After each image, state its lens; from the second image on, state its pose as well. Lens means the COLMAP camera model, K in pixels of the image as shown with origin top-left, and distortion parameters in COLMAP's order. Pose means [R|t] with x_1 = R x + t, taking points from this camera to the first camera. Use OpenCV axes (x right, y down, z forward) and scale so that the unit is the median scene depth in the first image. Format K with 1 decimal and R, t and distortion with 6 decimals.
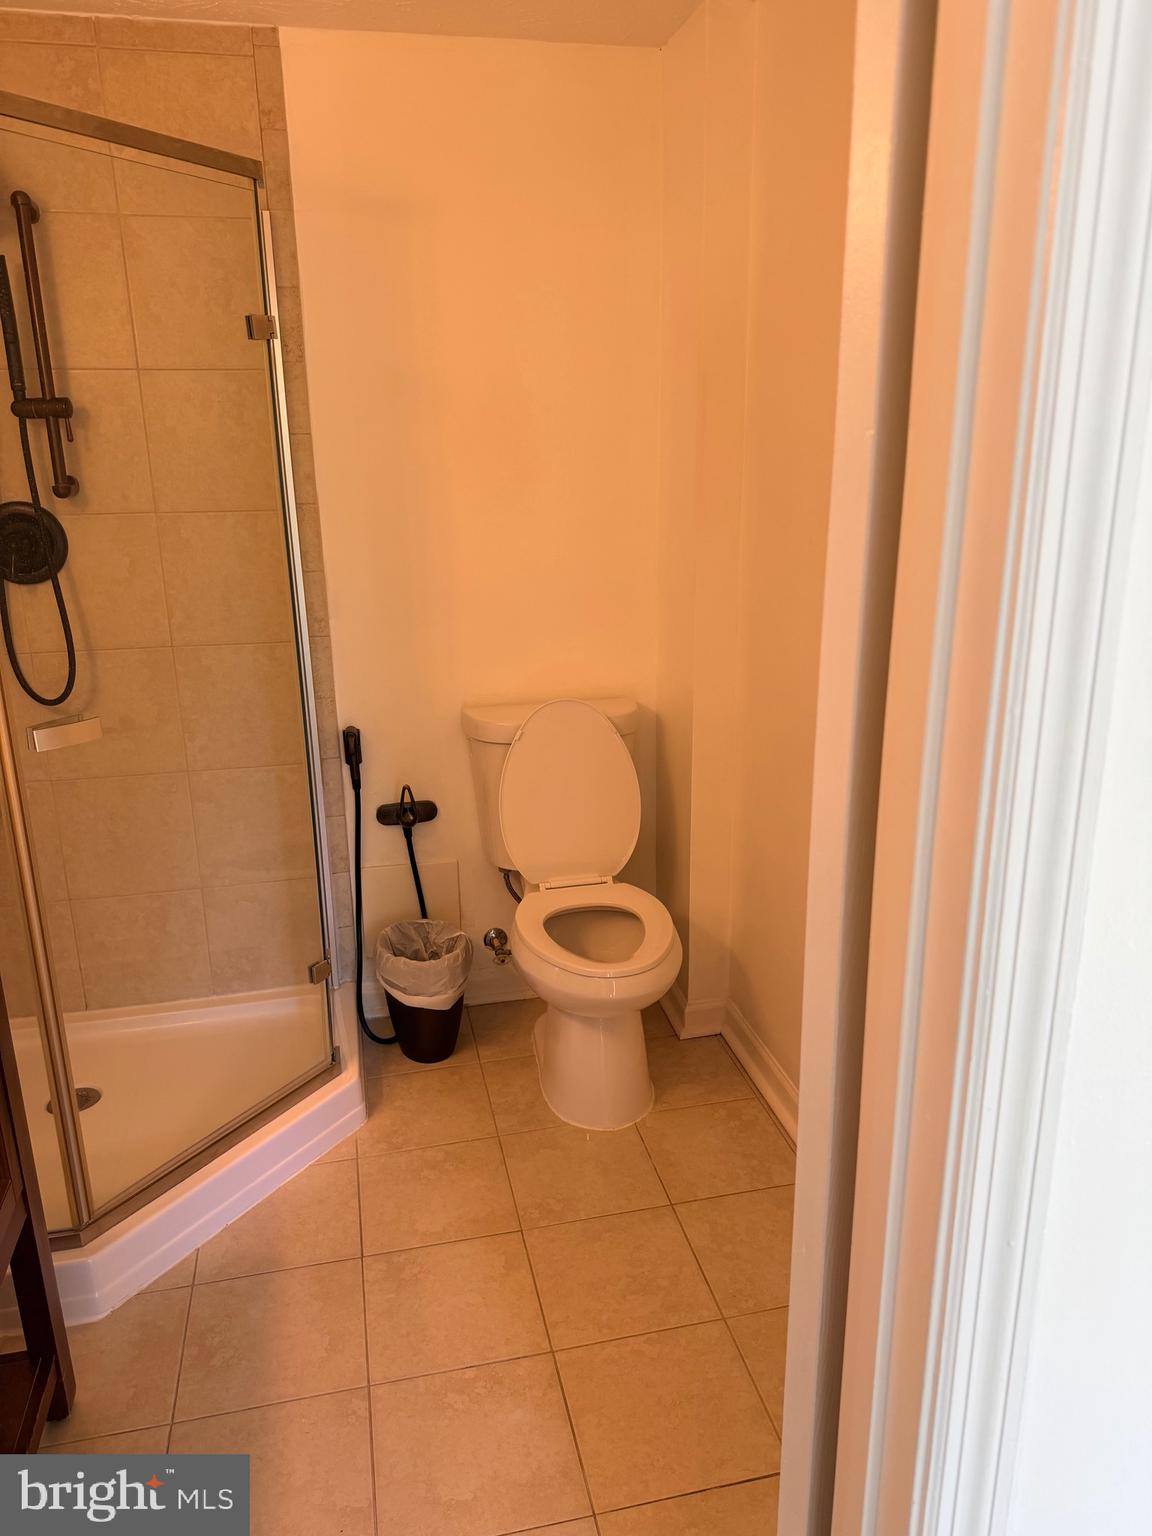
lens RADIAL K [[1090.1, 0, 588.7], [0, 1090.1, 761.2], [0, 0, 1]] dist [0.056082, -0.076983]
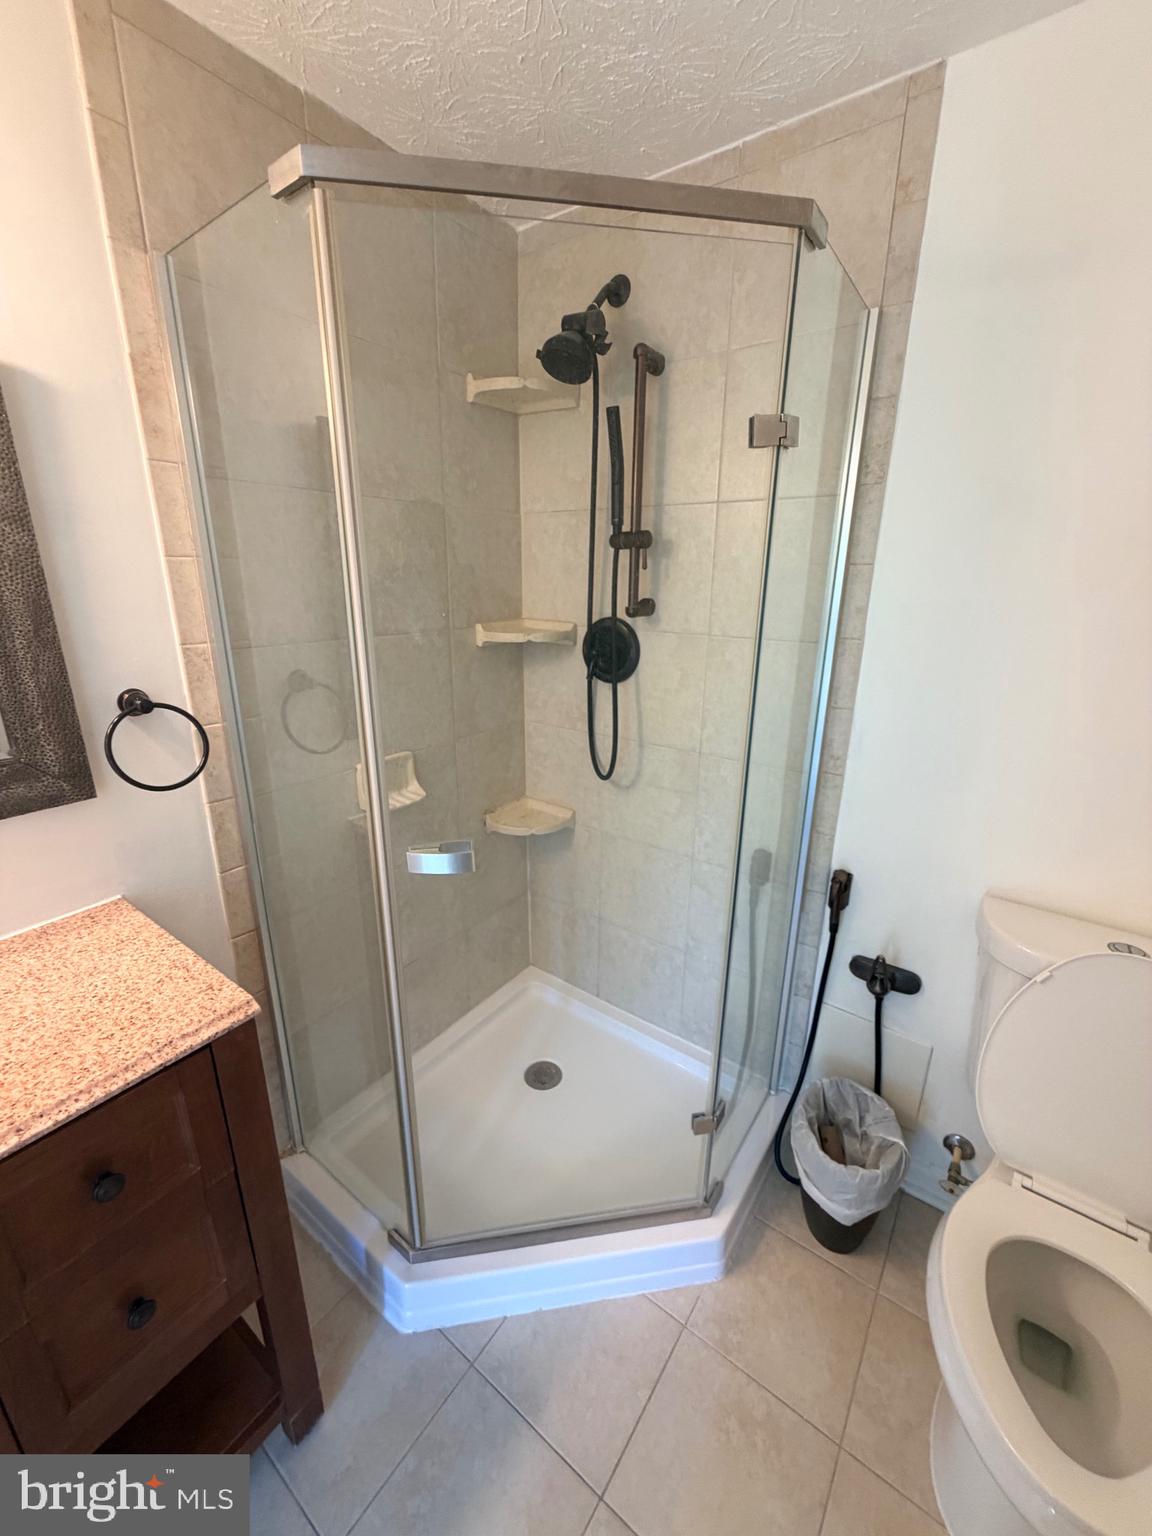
lens RADIAL K [[620.0, 0, 572.7], [0, 620.0, 765.5], [0, 0, 1]] dist [0.001512, 0.000383]
pose [[0.649515, 0.244531, -0.719955, -0.003444], [-0.225164, 0.966262, 0.125055, -0.149391], [0.726245, 0.080883, 0.682661, 0.496259]]
